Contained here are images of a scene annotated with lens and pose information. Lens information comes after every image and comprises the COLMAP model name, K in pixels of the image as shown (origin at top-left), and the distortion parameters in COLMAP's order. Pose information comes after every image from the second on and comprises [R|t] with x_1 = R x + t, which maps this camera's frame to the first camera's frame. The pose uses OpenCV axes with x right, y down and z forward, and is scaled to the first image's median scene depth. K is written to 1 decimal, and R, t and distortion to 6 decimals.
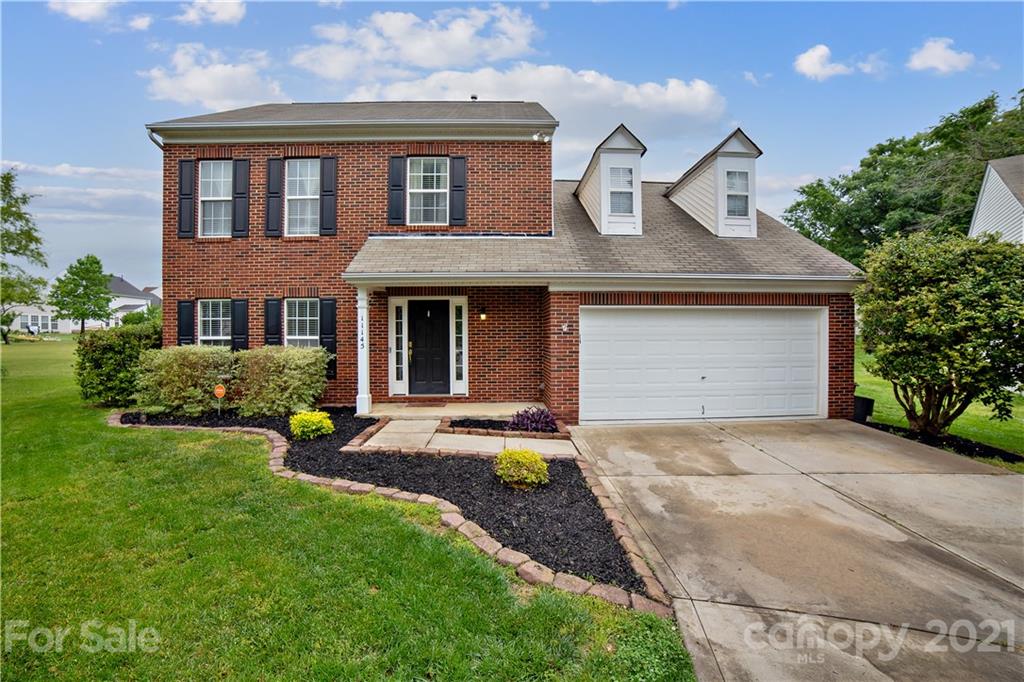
lens RADIAL K [[417.1, 0, 515.4], [0, 417.1, 334.9], [0, 0, 1]] dist [-0.059113, 0.000321]
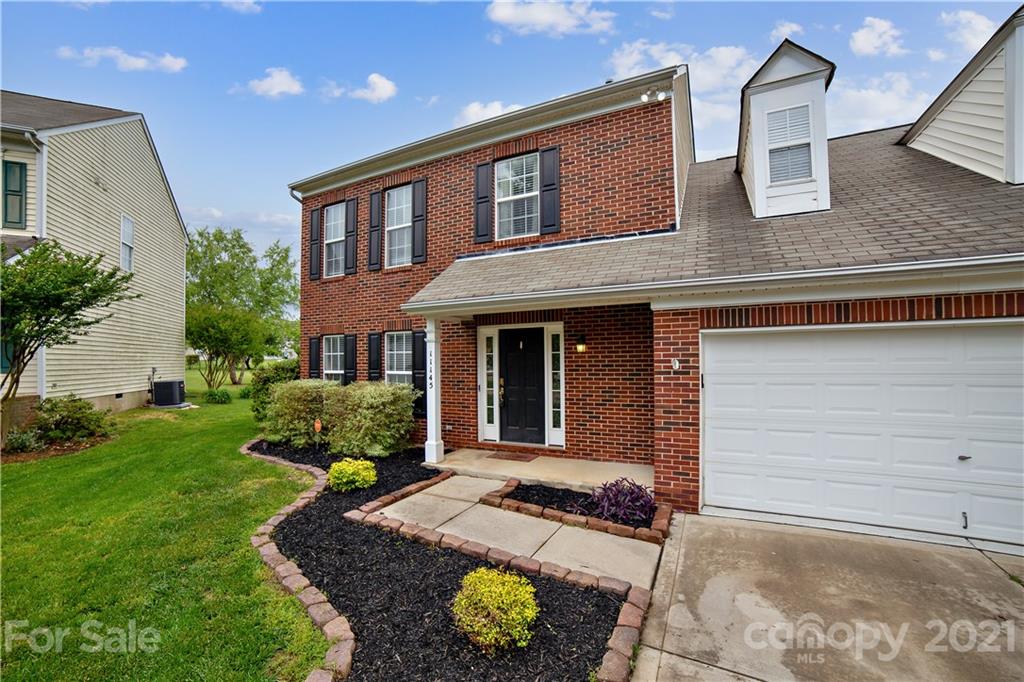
lens RADIAL K [[426.3, 0, 508.3], [0, 426.3, 354.2], [0, 0, 1]] dist [-0.085844, 0.034605]
pose [[0.879752, -0.011285, -0.475299, 0.175313], [0.006962, 0.999917, -0.010855, -0.024093], [0.475382, 0.006241, 0.879757, 0.250895]]
